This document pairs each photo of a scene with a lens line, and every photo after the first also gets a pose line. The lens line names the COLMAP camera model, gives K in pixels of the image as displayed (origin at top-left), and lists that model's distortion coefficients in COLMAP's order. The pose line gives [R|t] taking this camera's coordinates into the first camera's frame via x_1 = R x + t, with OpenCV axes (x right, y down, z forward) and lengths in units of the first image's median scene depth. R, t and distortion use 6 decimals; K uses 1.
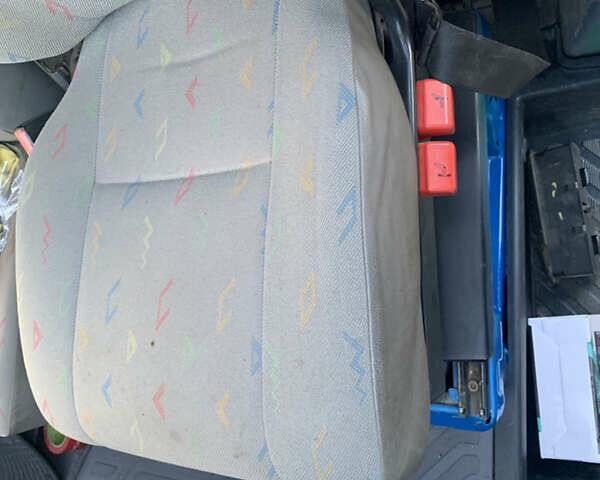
lens RADIAL K [[623.2, 0, 300.0], [0, 623.2, 240.0], [0, 0, 1]] dist [0.133581, -0.354695]
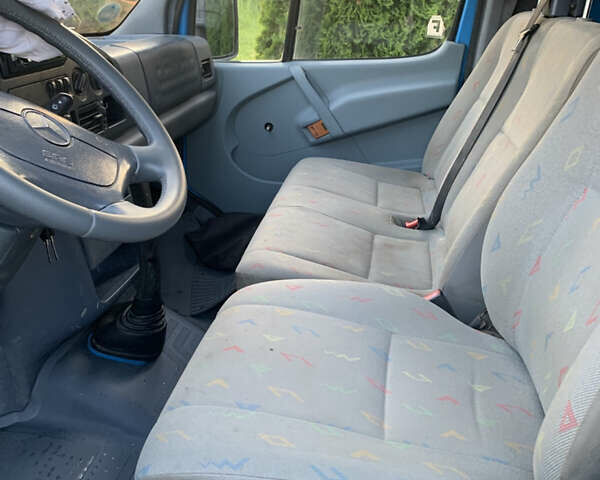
lens RADIAL K [[623.2, 0, 300.0], [0, 623.2, 240.0], [0, 0, 1]] dist [0.133581, -0.354695]
pose [[-0.154726, 0.846759, -0.508979, 0.263337], [-0.979410, -0.063842, 0.191523, -0.153723], [0.129679, 0.528133, 0.839202, -0.341217]]
